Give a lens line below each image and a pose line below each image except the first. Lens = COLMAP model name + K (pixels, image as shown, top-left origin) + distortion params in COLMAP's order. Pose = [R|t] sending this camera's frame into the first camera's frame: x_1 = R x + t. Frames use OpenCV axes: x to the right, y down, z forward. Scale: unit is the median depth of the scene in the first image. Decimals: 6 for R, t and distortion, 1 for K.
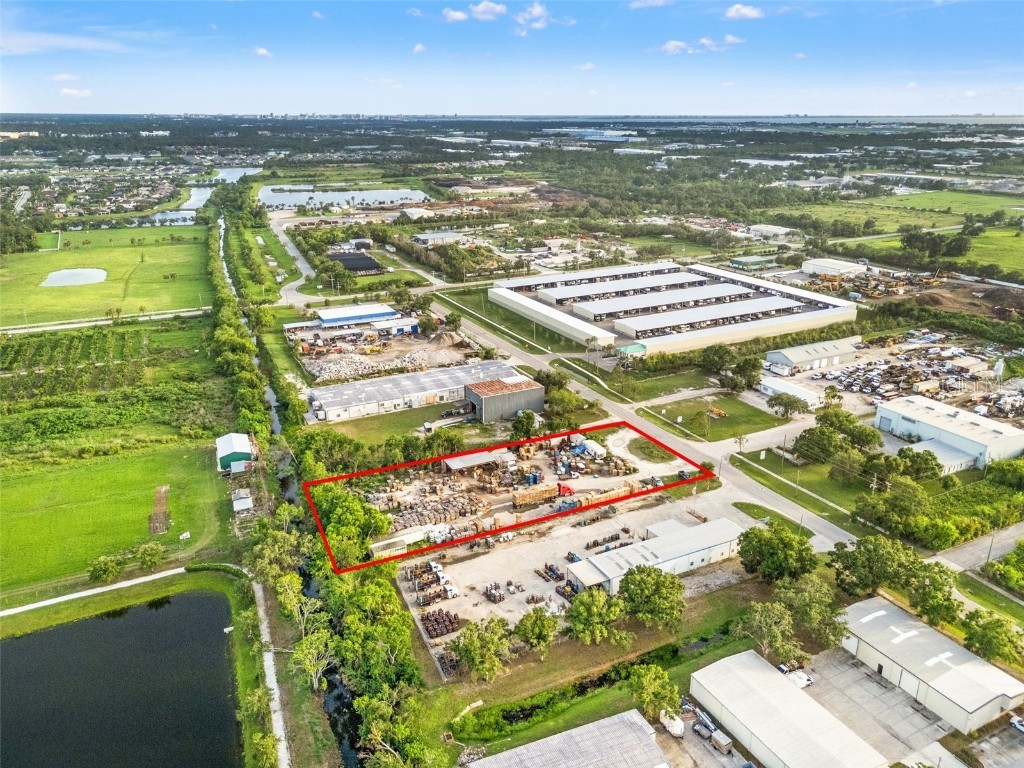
lens RADIAL K [[761.6, 0, 512.0], [0, 761.6, 384.0], [0, 0, 1]] dist [0.059989, -0.056191]
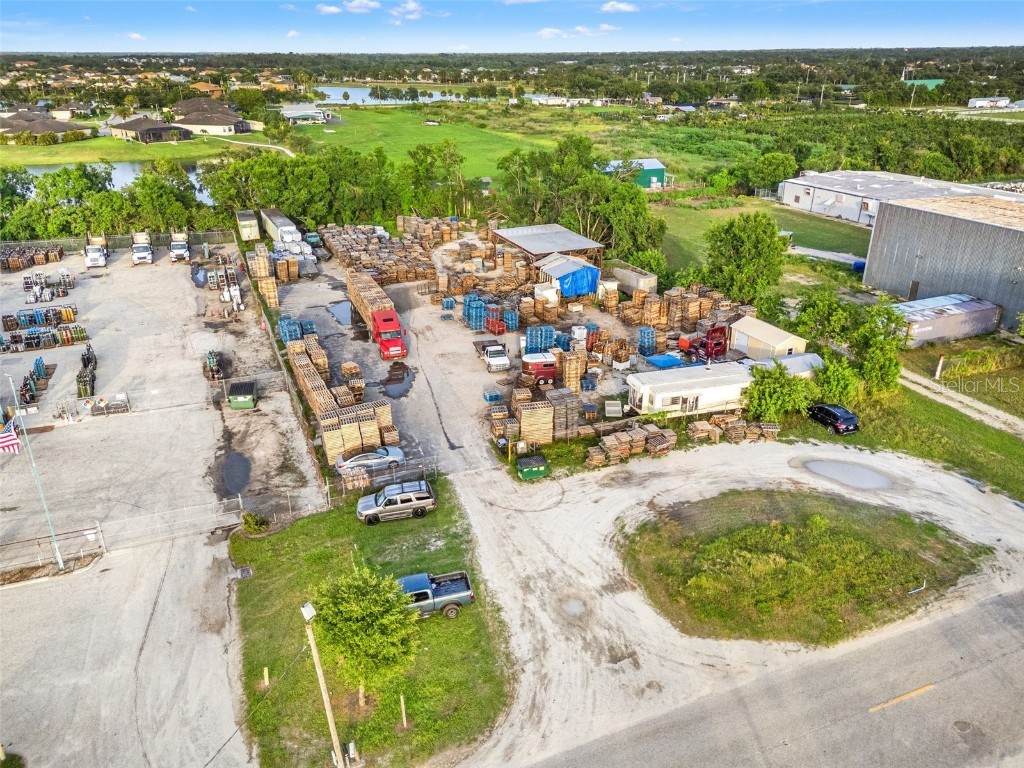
lens RADIAL K [[761.6, 0, 512.0], [0, 761.6, 384.0], [0, 0, 1]] dist [0.059989, -0.056191]
pose [[-0.095125, 0.395315, -0.913607, 0.383273], [-0.330384, 0.853211, 0.403582, 0.003157], [0.939041, 0.340231, 0.049444, 1.047494]]
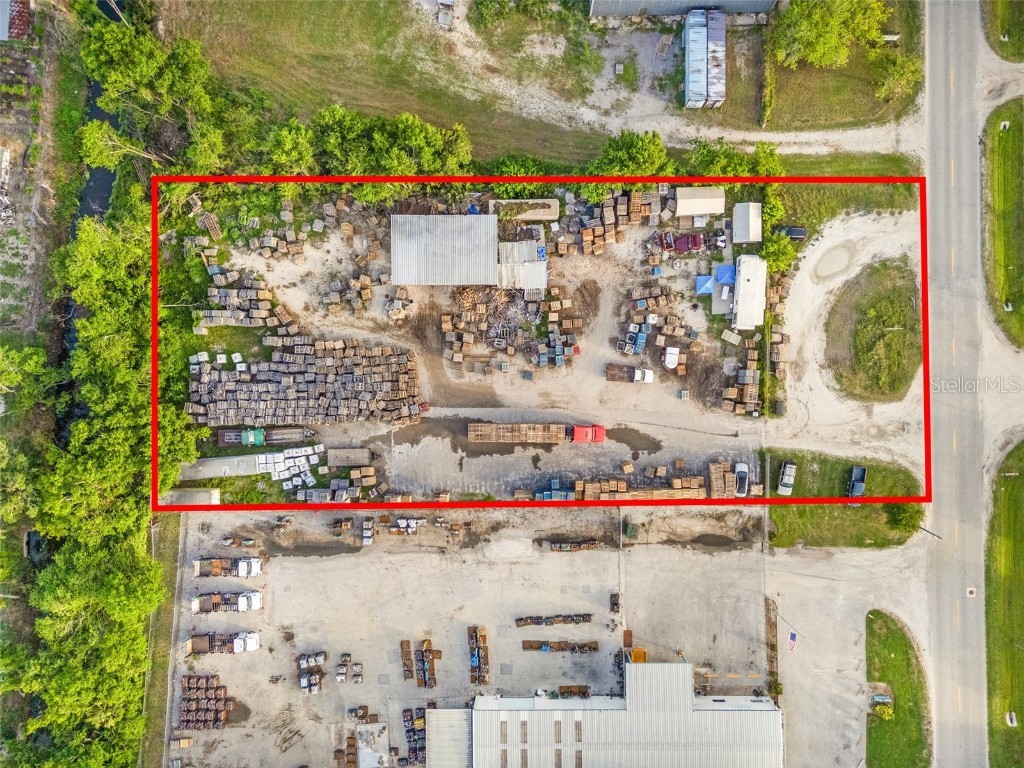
lens RADIAL K [[761.6, 0, 512.0], [0, 761.6, 384.0], [0, 0, 1]] dist [0.059989, -0.056191]
pose [[0.891288, 0.453241, -0.013370, 0.019873], [-0.135367, 0.294106, 0.946138, -0.326623], [0.432761, -0.841471, 0.323487, 0.853610]]
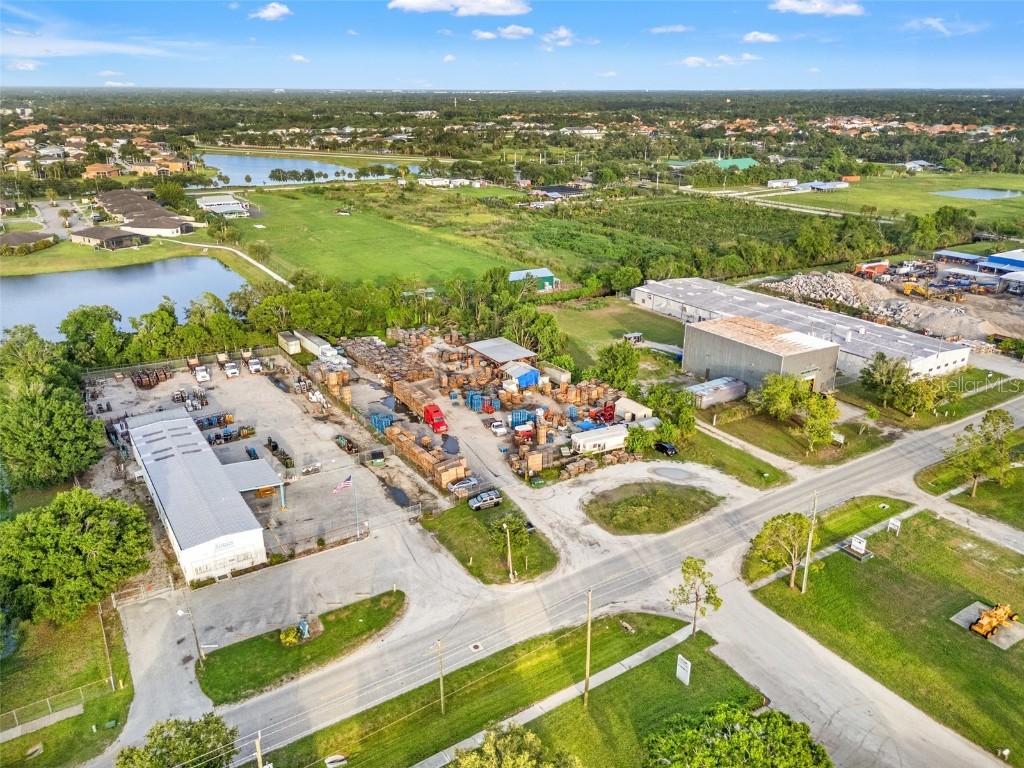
lens RADIAL K [[775.4, 0, 512.0], [0, 775.4, 384.0], [0, 0, 1]] dist [0.108477, -0.146044]
pose [[0.086108, 0.353749, -0.931369, 0.654059], [-0.335081, 0.890664, 0.307309, -0.101296], [0.938246, 0.285622, 0.195228, 0.931811]]
